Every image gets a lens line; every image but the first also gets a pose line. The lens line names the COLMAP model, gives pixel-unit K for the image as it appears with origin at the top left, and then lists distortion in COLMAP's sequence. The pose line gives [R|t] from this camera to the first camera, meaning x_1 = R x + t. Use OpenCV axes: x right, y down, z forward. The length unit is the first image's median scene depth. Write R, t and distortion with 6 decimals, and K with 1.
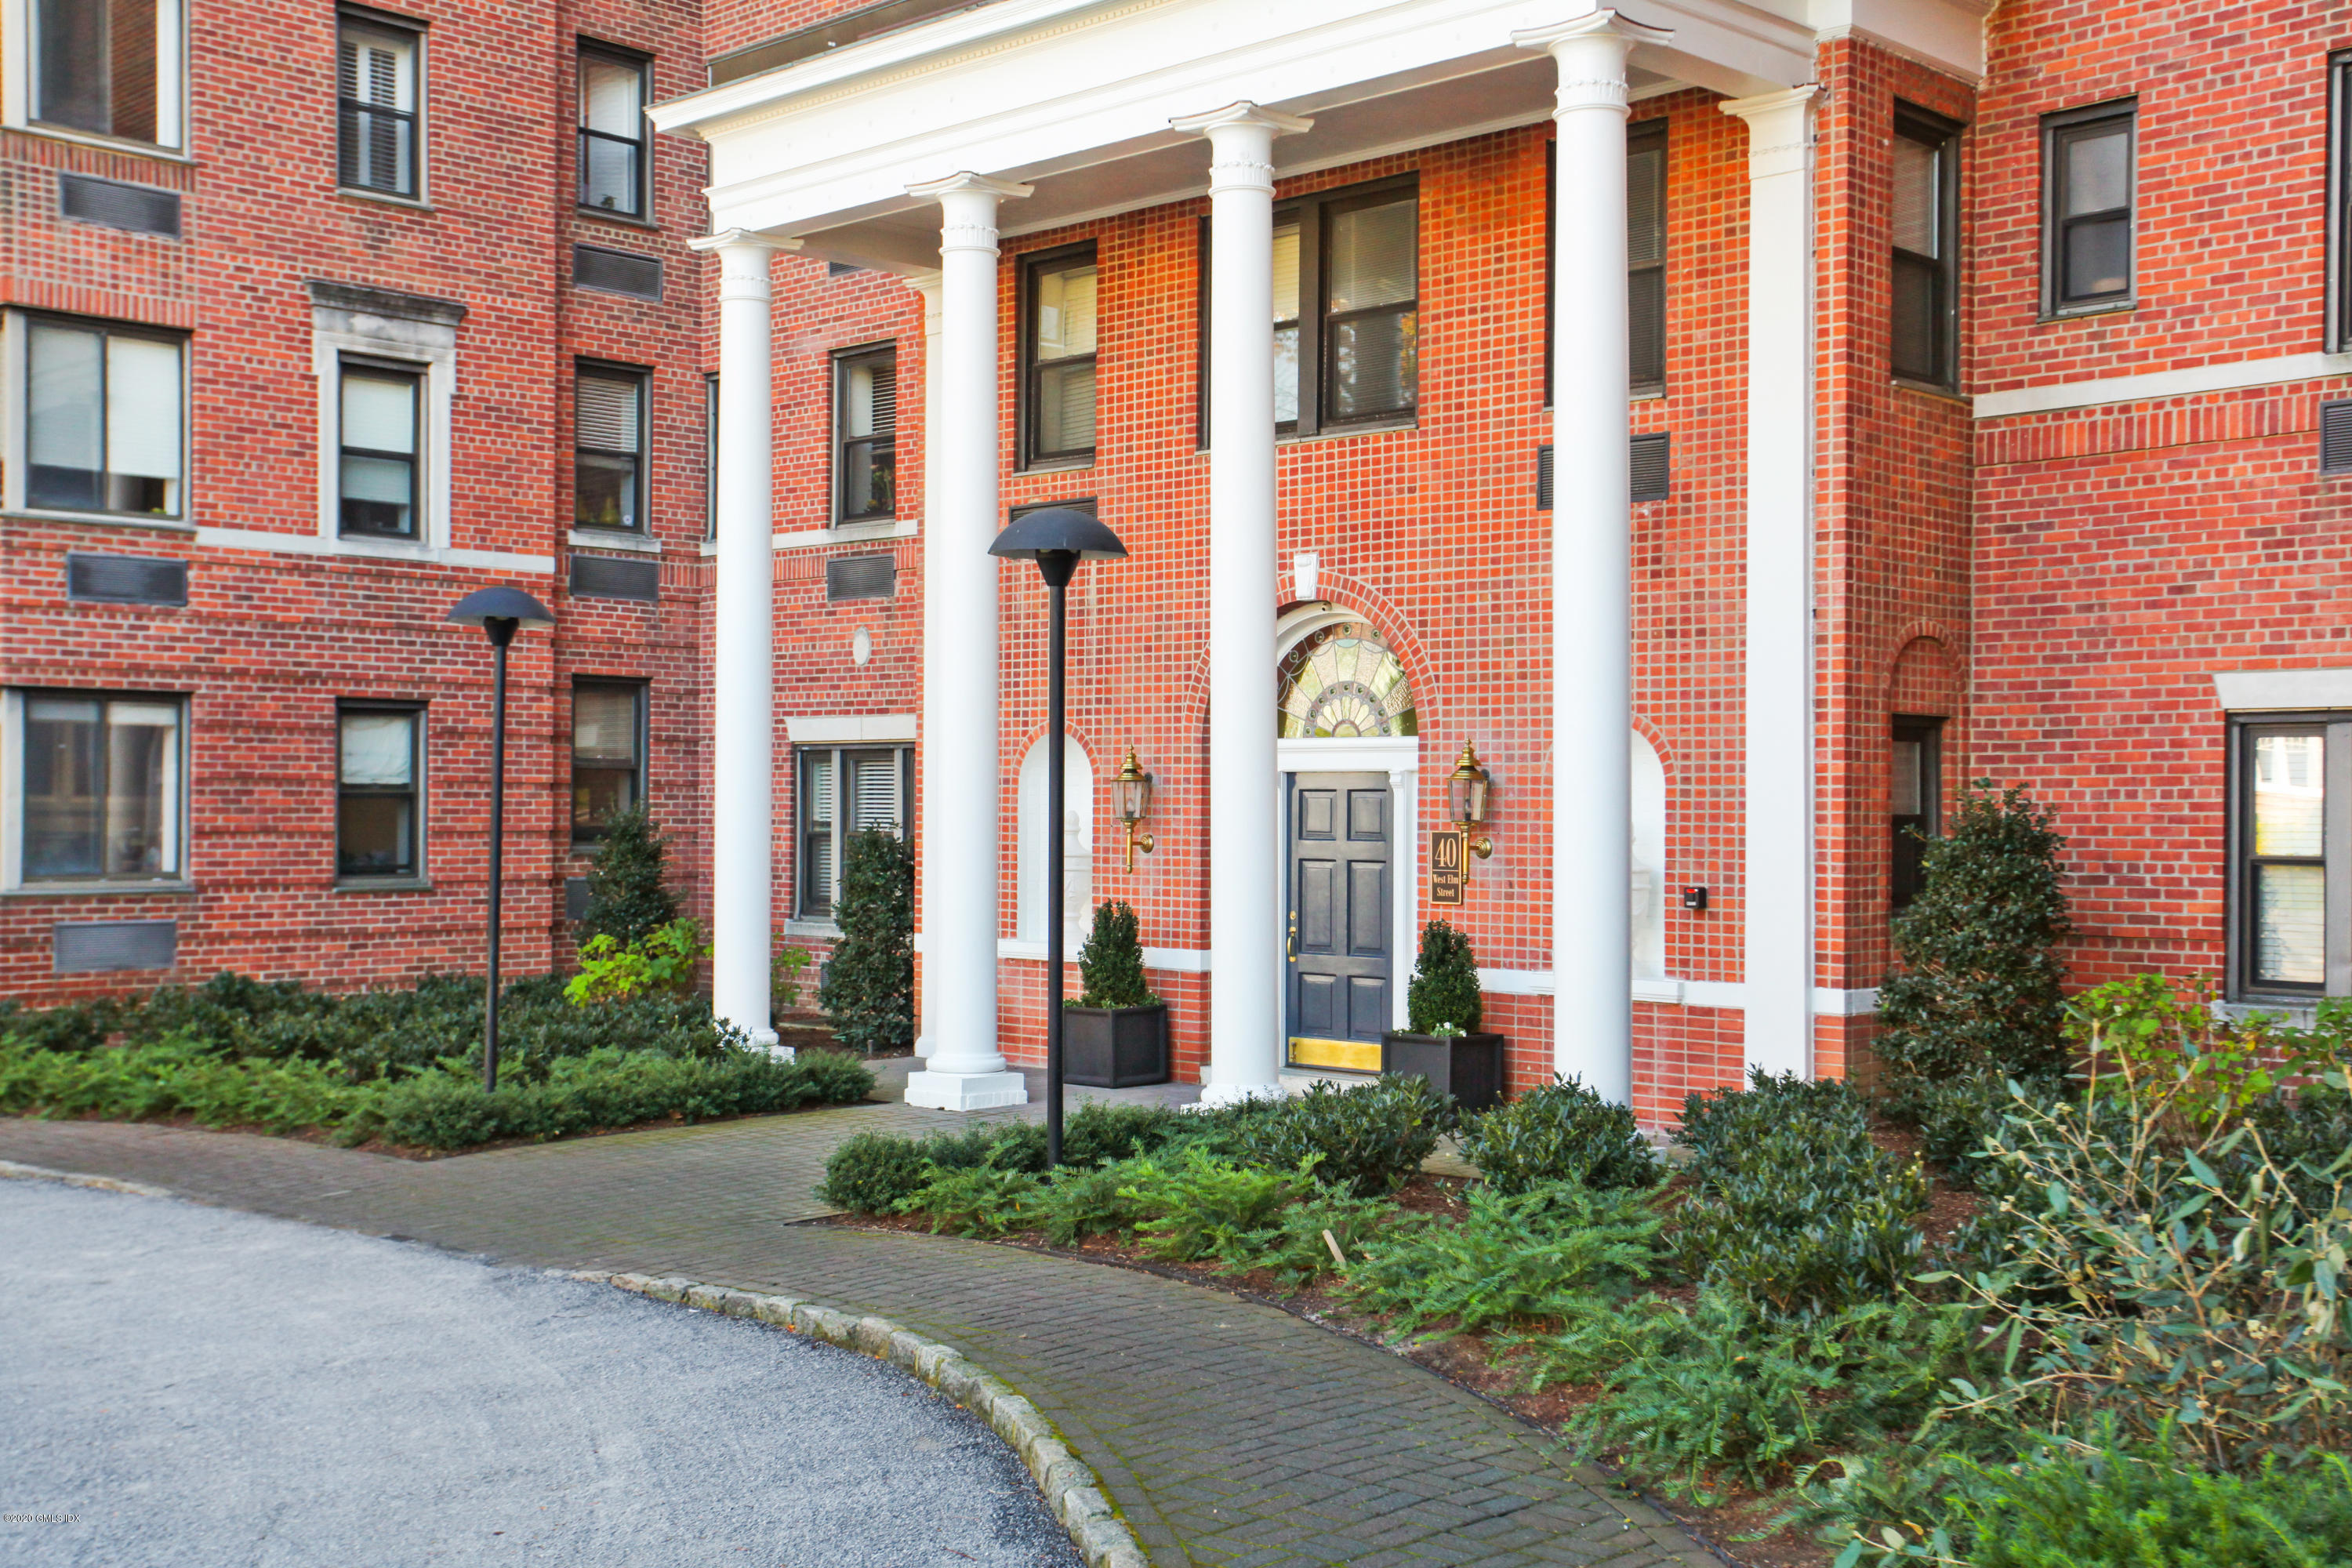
lens RADIAL K [[2530.0, 0, 1176.0], [0, 2530.0, 784.0], [0, 0, 1]] dist [0.104829, -0.002512]
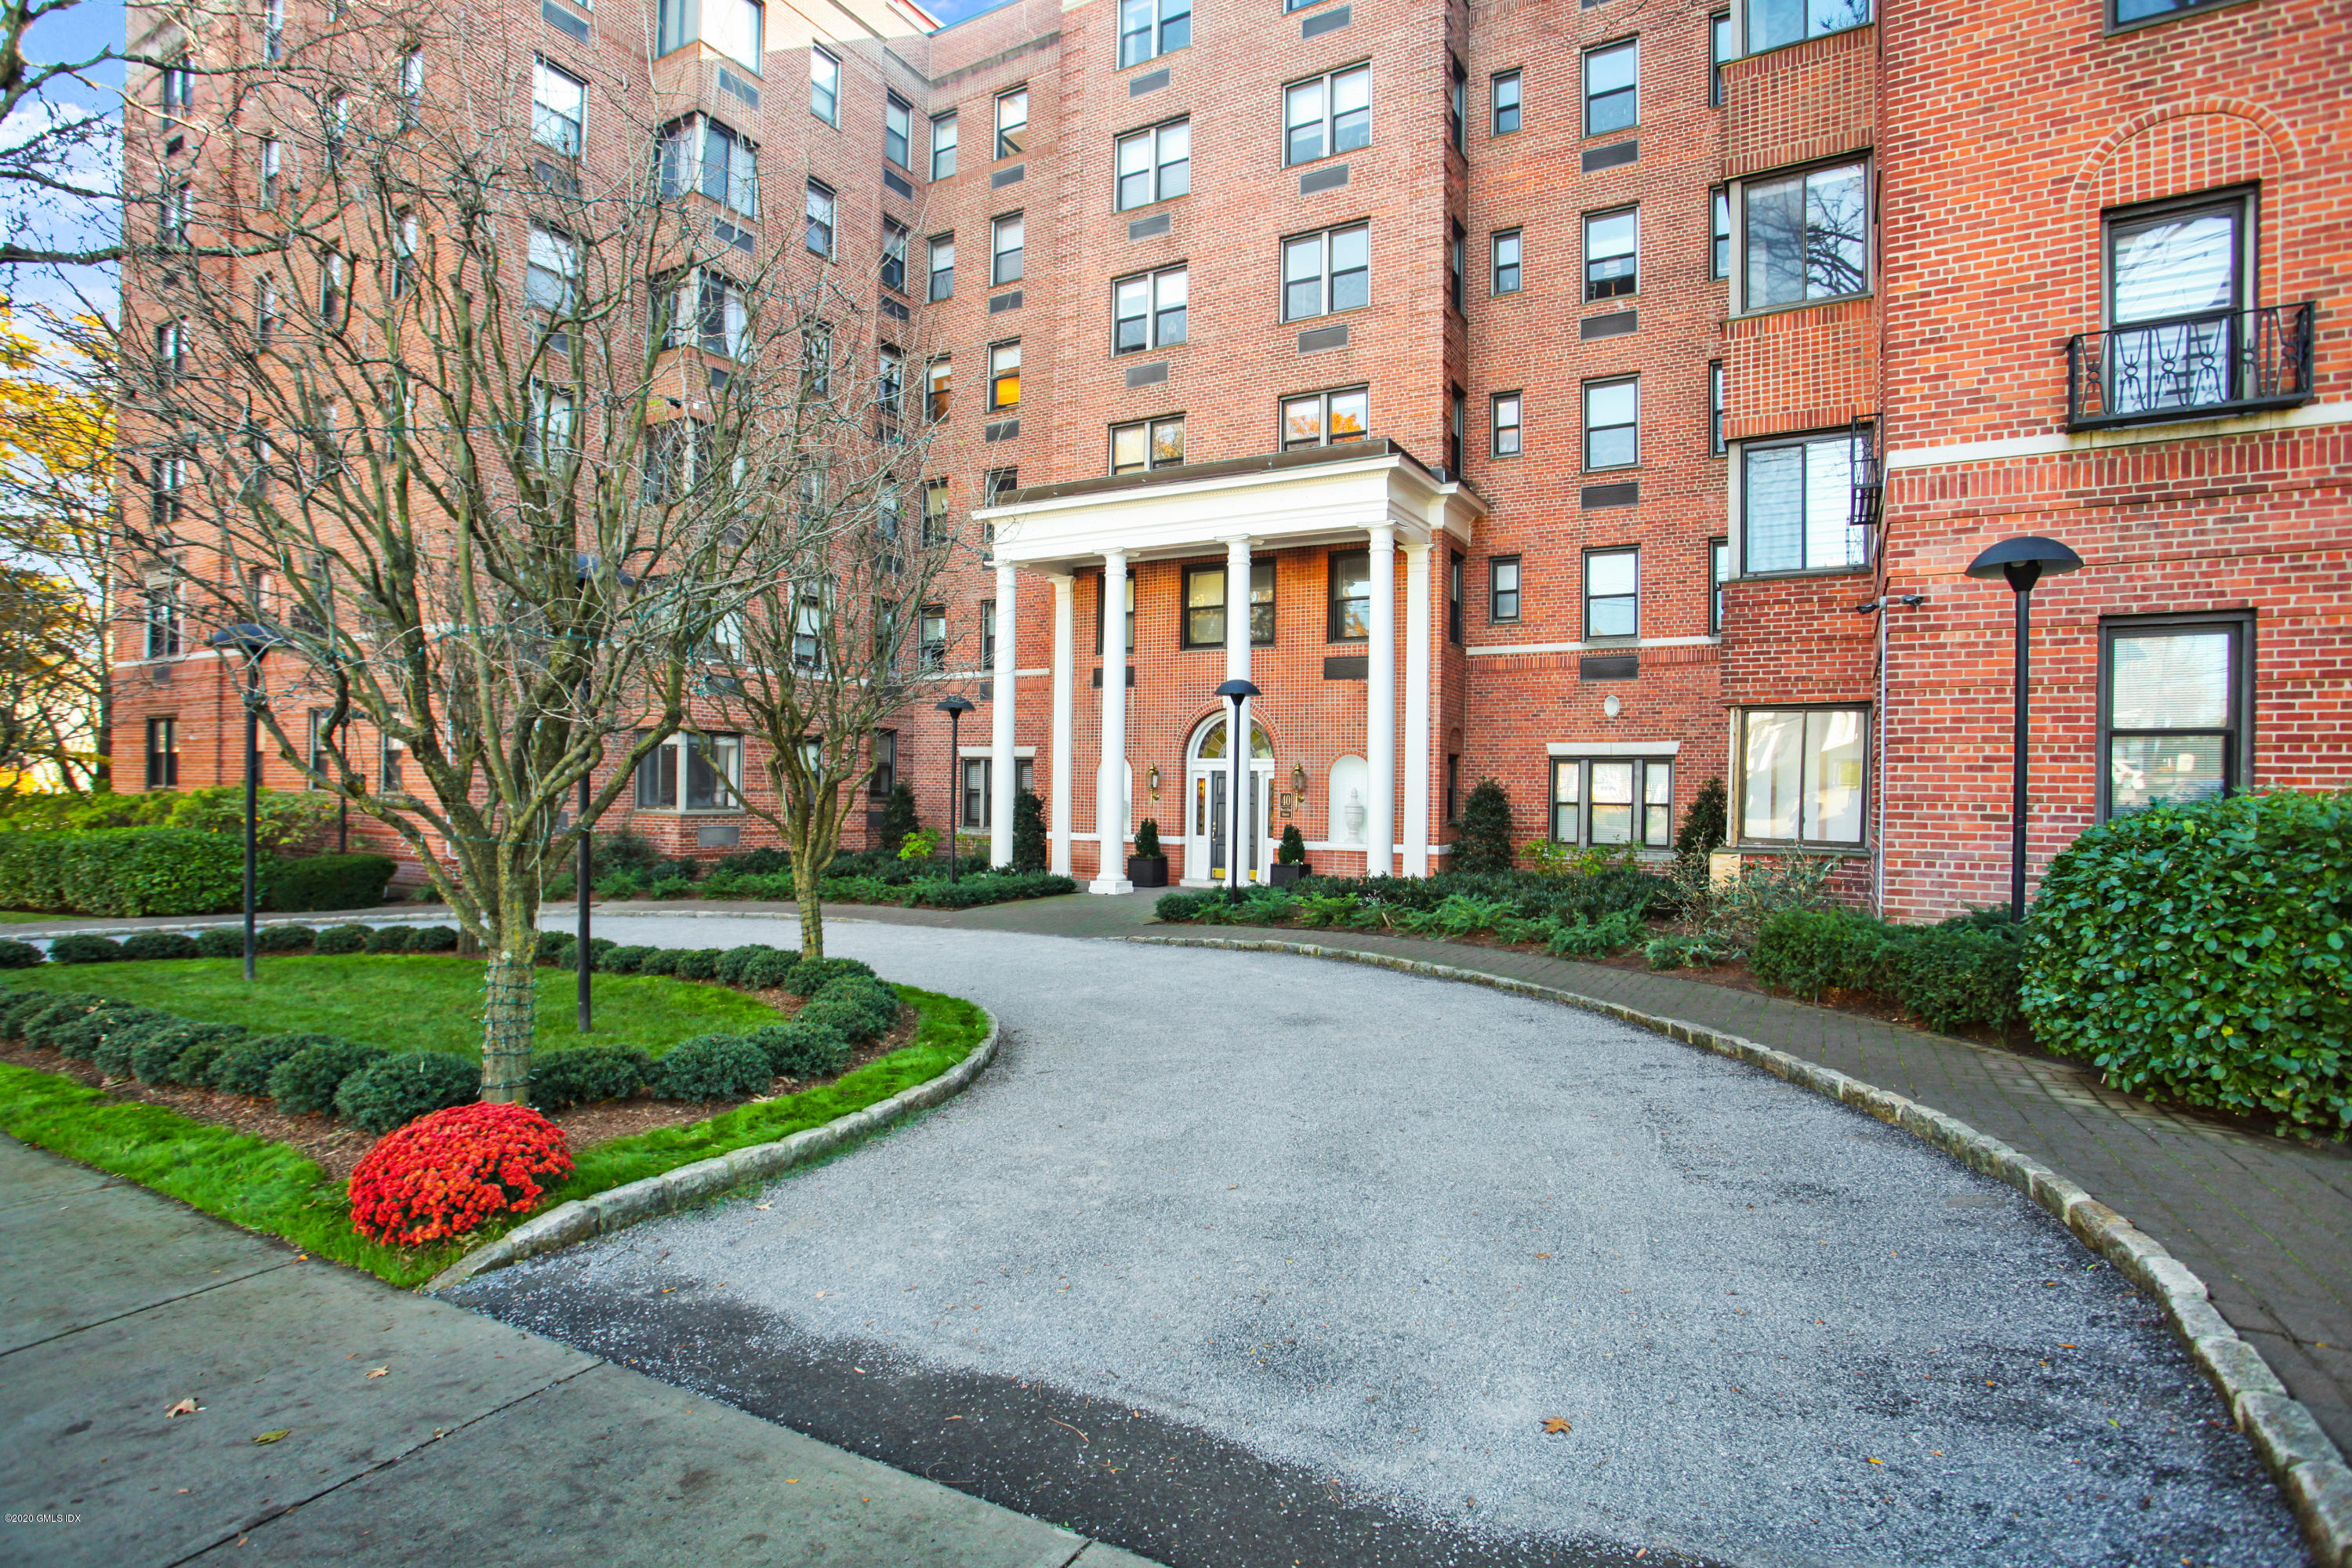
lens RADIAL K [[1144.2, 0, 1176.0], [0, 1144.2, 784.0], [0, 0, 1]] dist [-0.000299, -0.000158]
pose [[0.968262, 0.010521, 0.249717, -0.292792], [-0.011662, 0.999927, 0.003089, 0.005823], [-0.249666, -0.005904, 0.968314, -0.174451]]
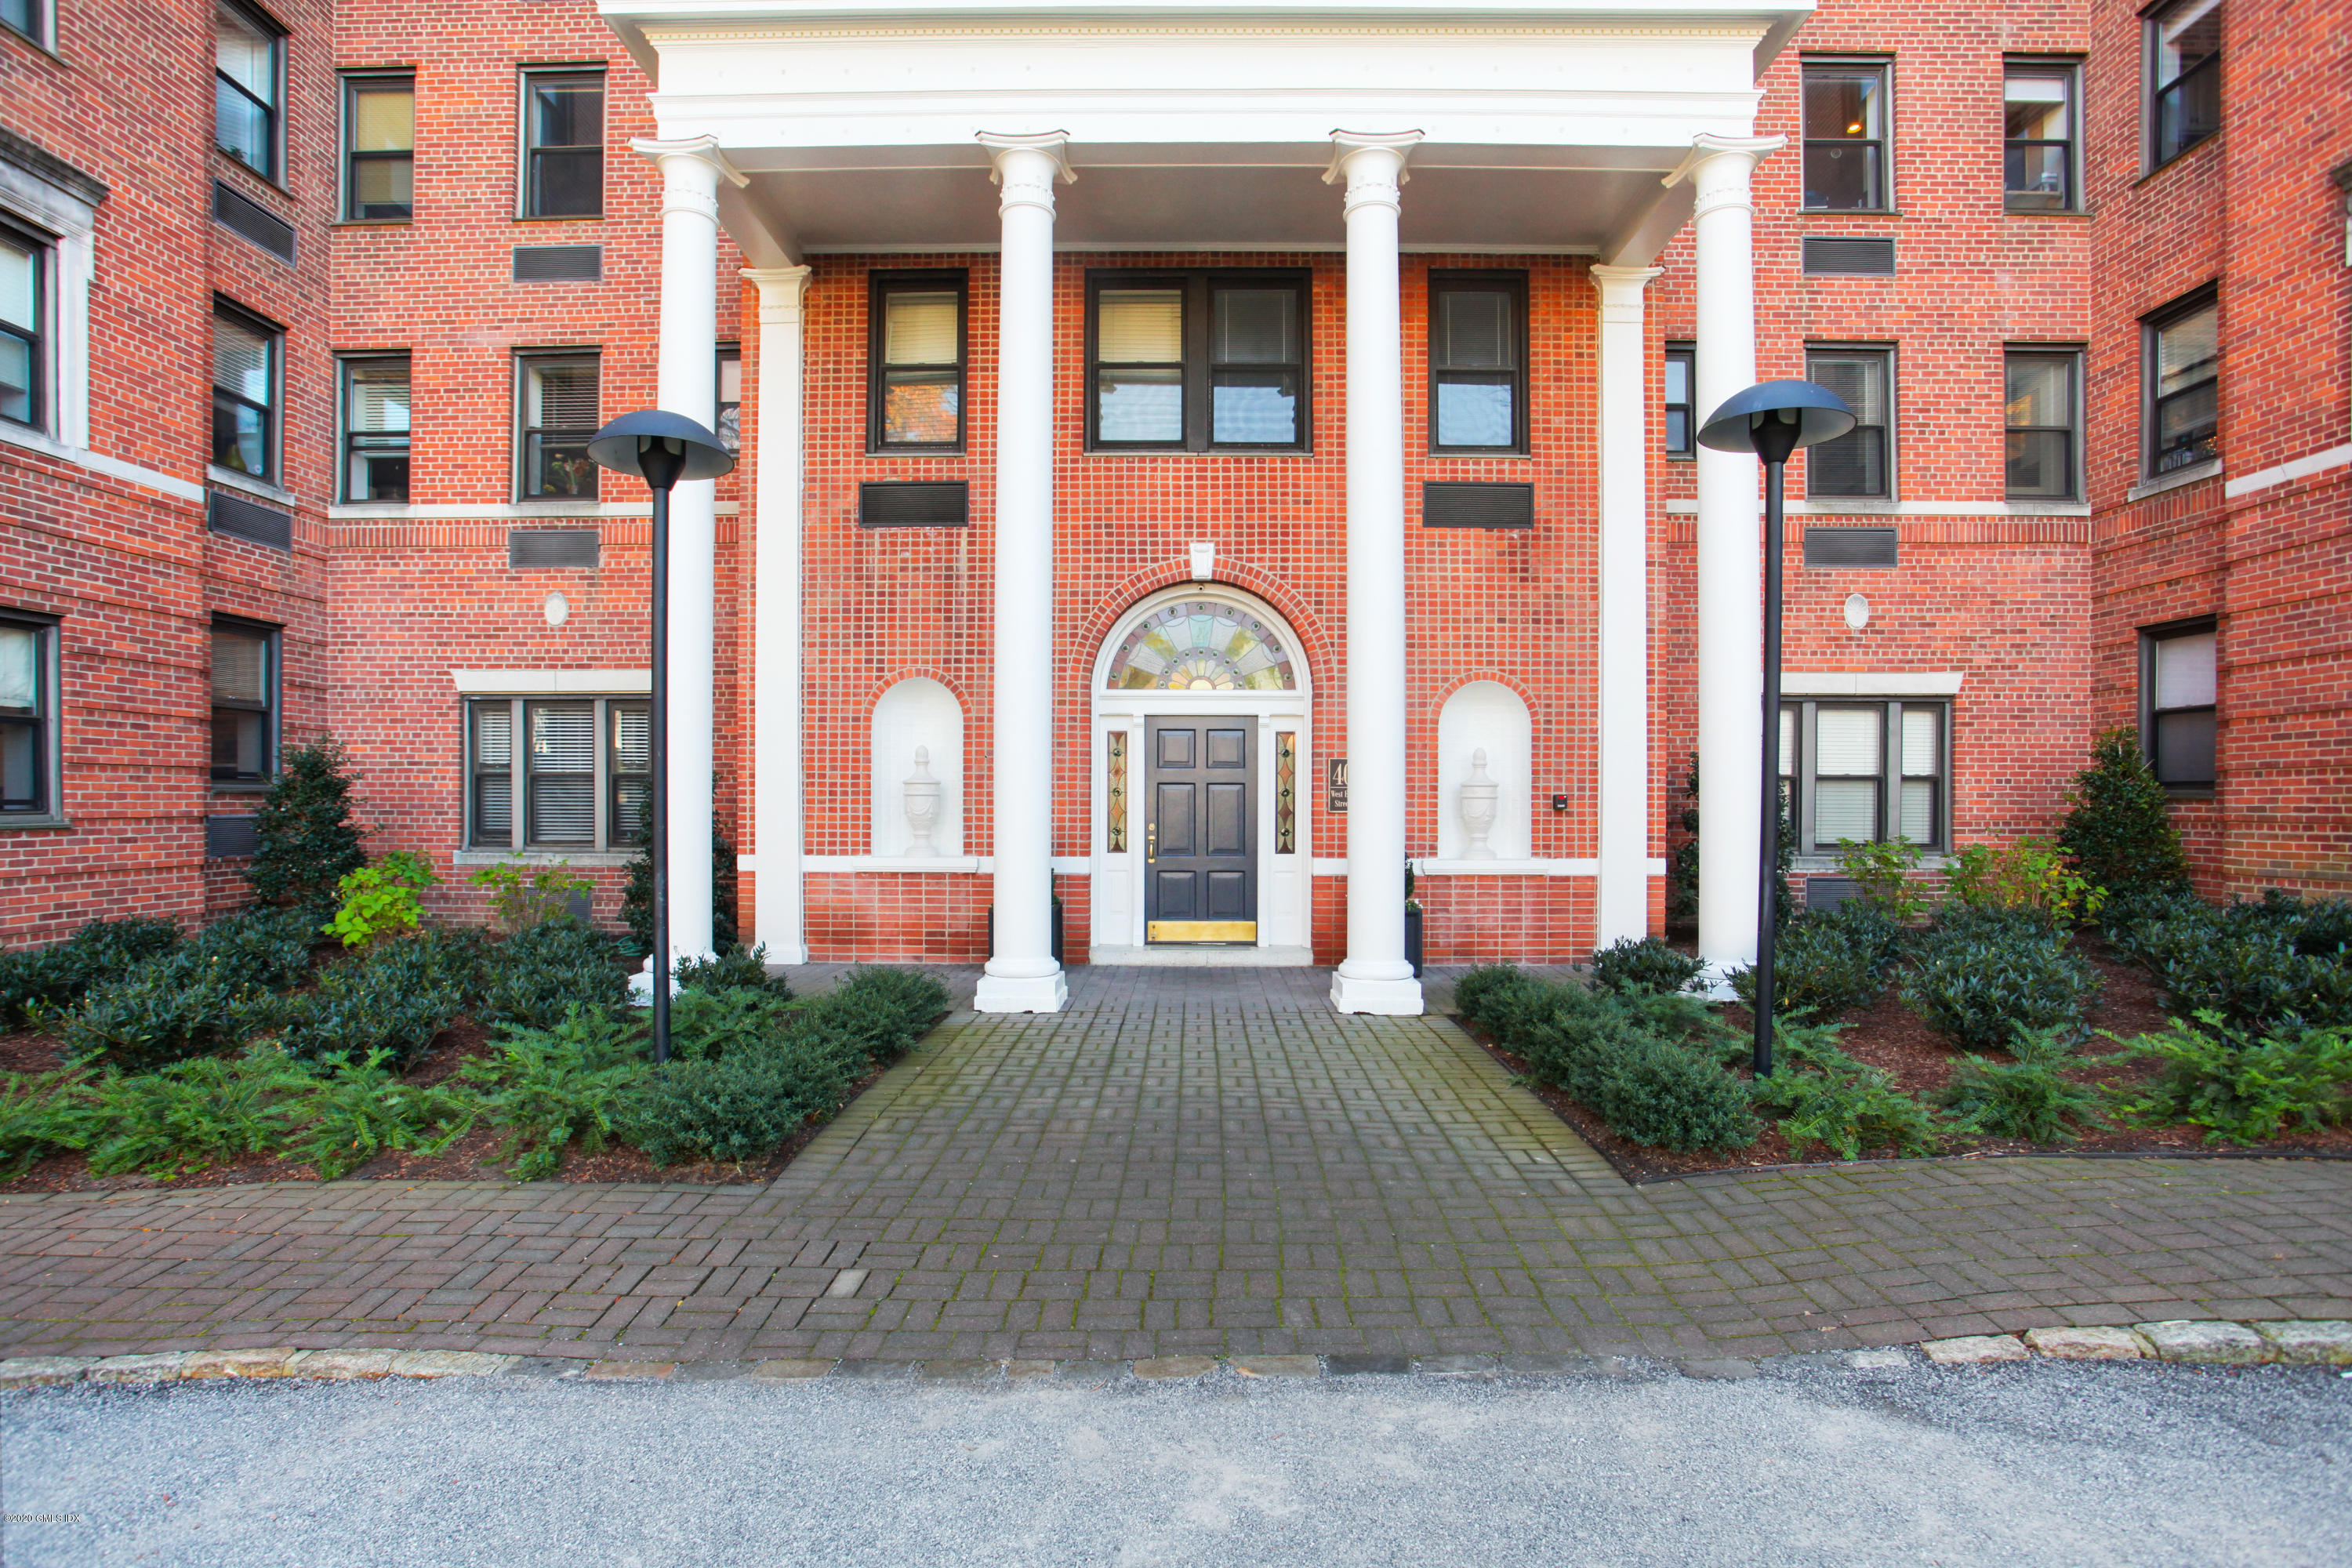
lens RADIAL K [[1137.1, 0, 1175.4], [0, 1137.1, 810.9], [0, 0, 1]] dist [-0.057267, 0.024643]
pose [[0.732426, -0.009729, 0.680777, -0.328179], [-0.005651, 0.999777, 0.020367, 0.030924], [-0.680823, -0.018765, 0.732207, 0.549883]]
